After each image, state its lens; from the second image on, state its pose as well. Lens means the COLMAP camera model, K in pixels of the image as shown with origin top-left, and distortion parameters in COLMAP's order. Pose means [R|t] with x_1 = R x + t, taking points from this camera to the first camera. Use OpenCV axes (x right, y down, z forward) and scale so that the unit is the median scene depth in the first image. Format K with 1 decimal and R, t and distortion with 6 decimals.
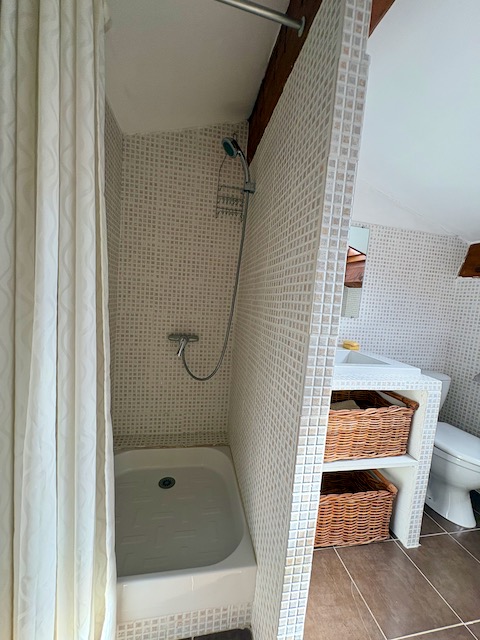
lens RADIAL K [[256.1, 0, 241.1], [0, 256.1, 320.2], [0, 0, 1]] dist [-0.000322, -0.000313]
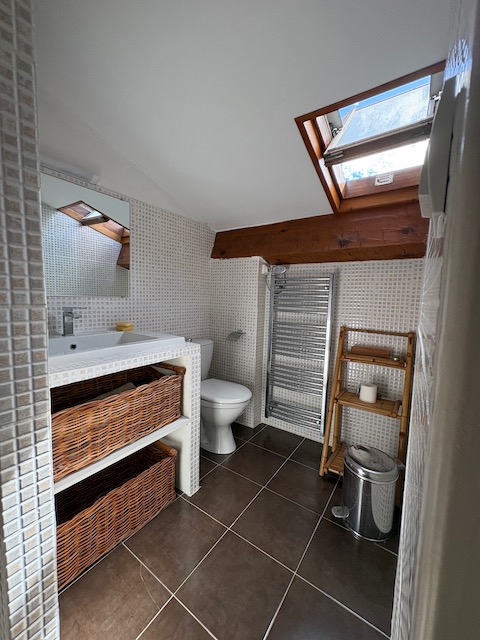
lens RADIAL K [[256.1, 0, 242.5], [0, 256.1, 320.2], [0, 0, 1]] dist [-0.000322, -0.000313]
pose [[0.716623, -0.124925, 0.686182, 0.136165], [0.089411, 0.992165, 0.087254, 0.044872], [-0.691706, -0.001176, 0.722178, 0.029762]]
